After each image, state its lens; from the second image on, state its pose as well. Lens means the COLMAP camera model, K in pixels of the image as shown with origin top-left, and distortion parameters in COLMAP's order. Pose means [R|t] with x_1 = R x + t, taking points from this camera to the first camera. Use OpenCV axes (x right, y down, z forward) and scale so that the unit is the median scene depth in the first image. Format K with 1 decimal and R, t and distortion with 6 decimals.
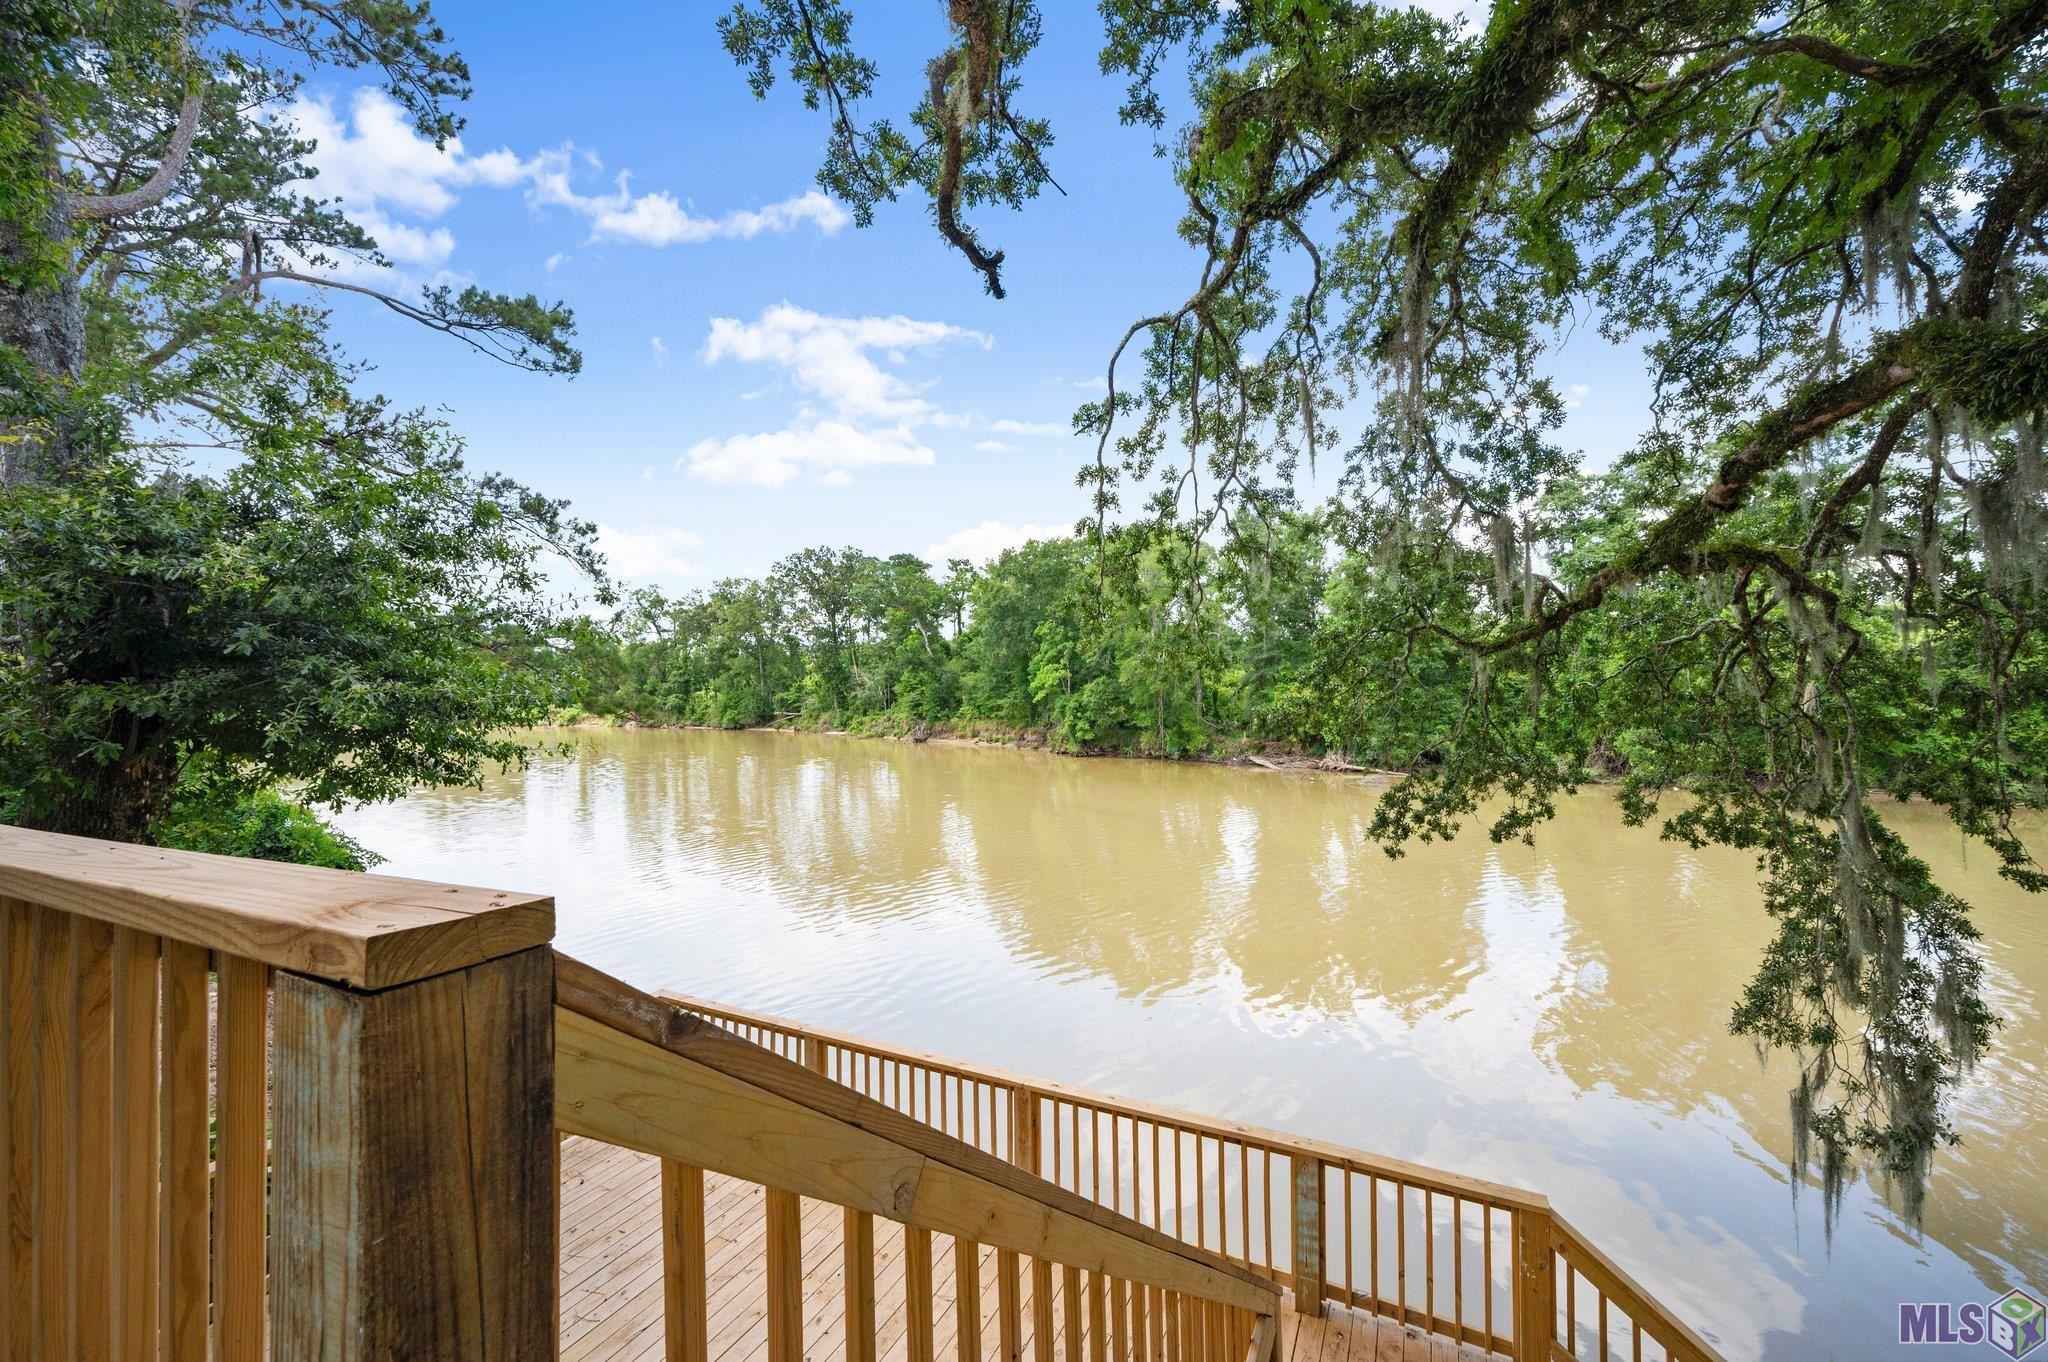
lens RADIAL K [[830.5, 0, 1034.4], [0, 830.5, 695.1], [0, 0, 1]] dist [0.000759, -0.000551]
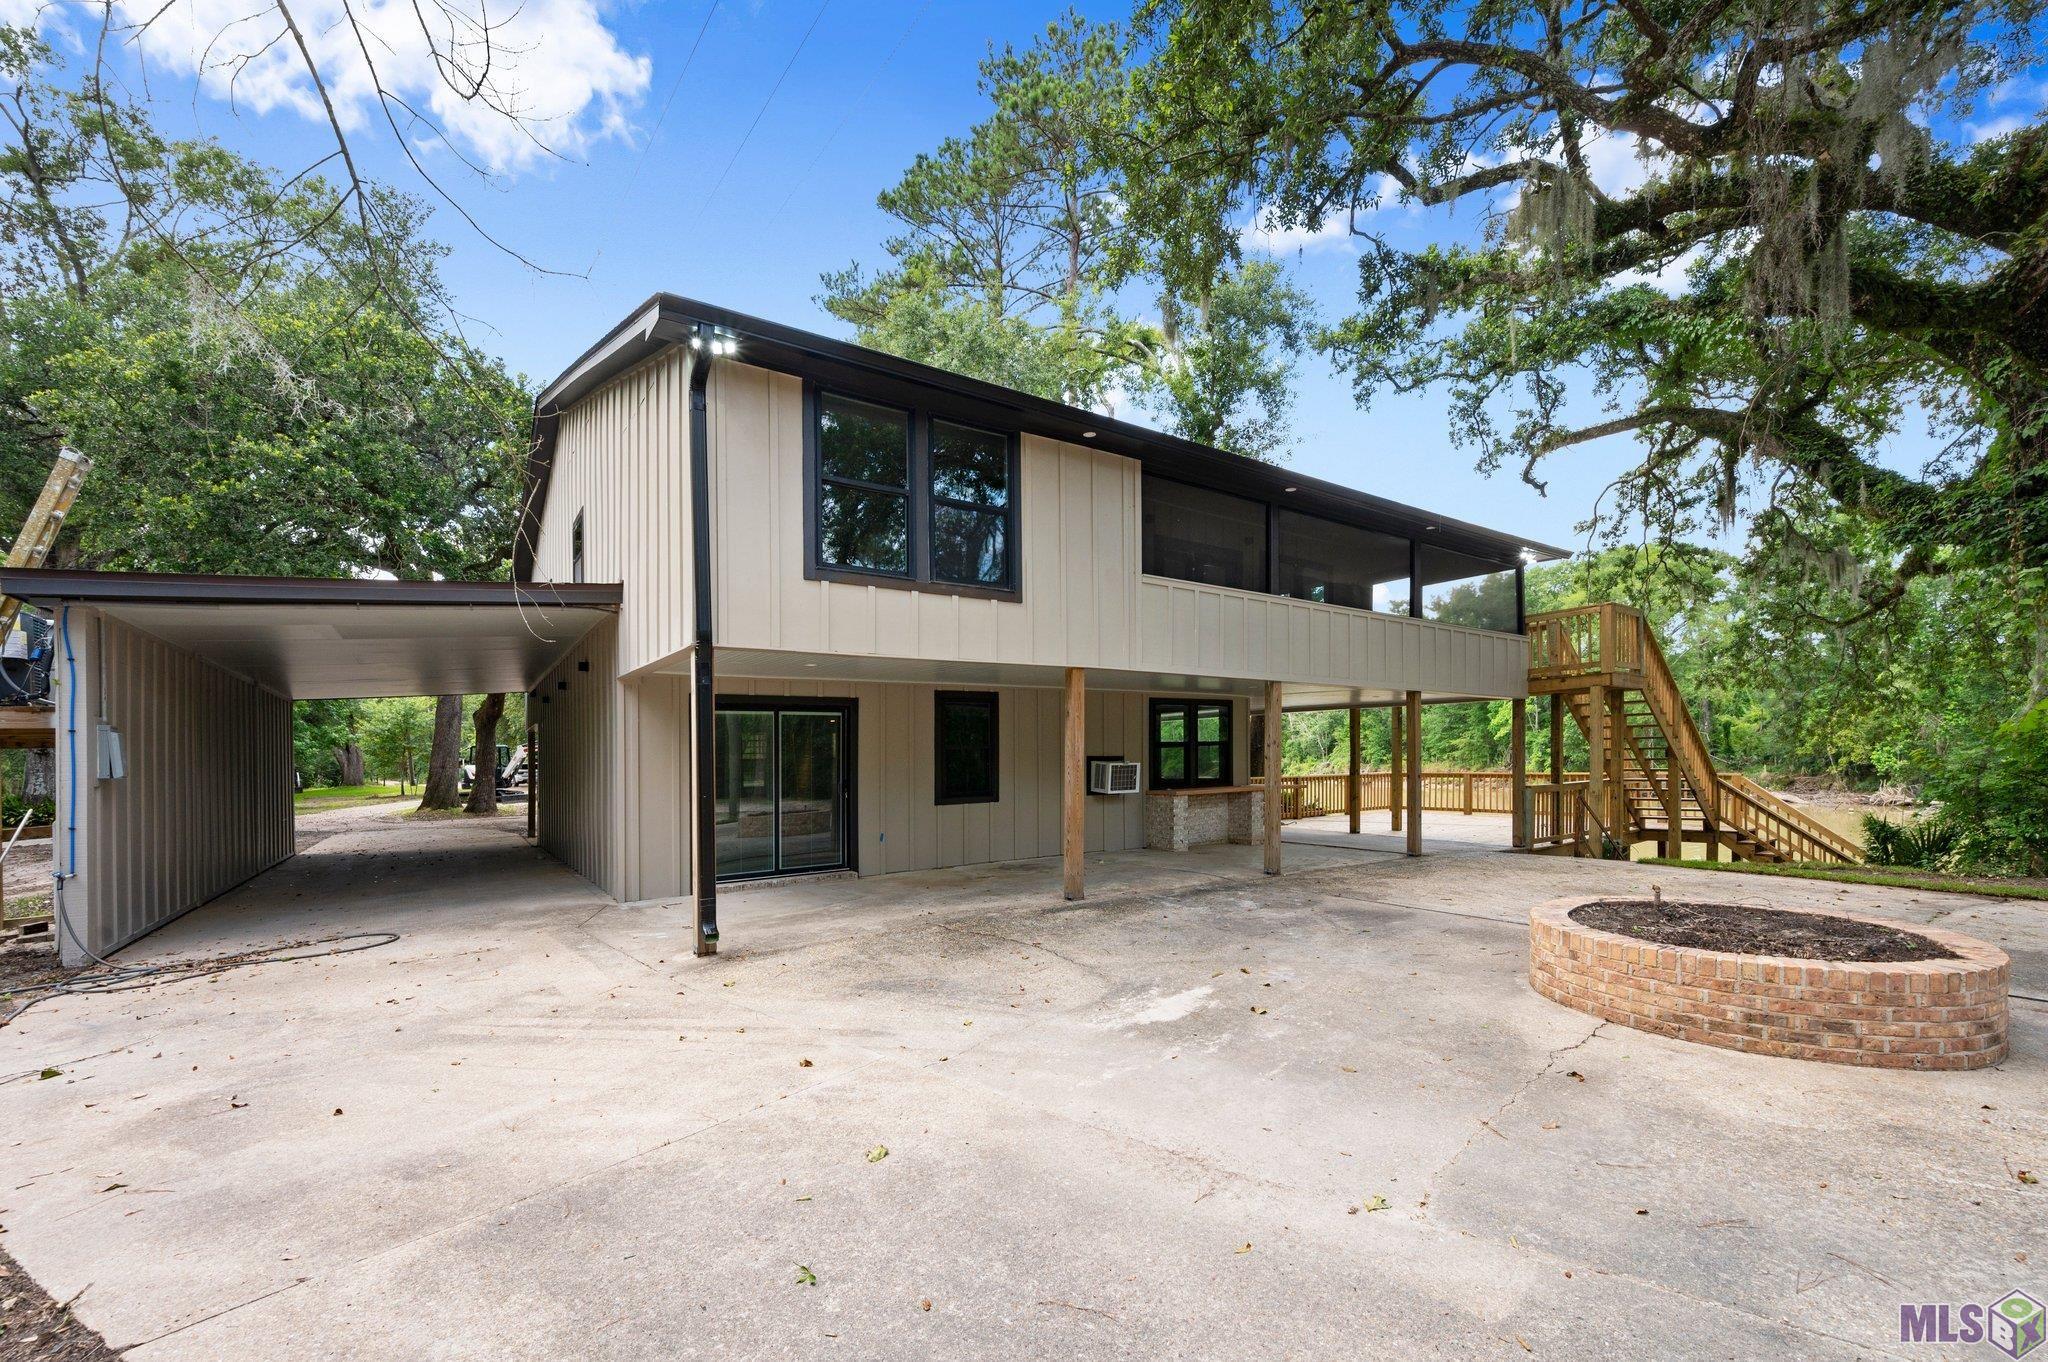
lens RADIAL K [[843.4, 0, 1048.7], [0, 843.4, 772.6], [0, 0, 1]] dist [-0.001385, -0.000253]
pose [[0.888599, 0.004026, -0.458667, -0.134106], [0.008412, 0.999650, 0.025070, 0.192856], [0.458608, -0.026135, 0.888254, -1.329183]]
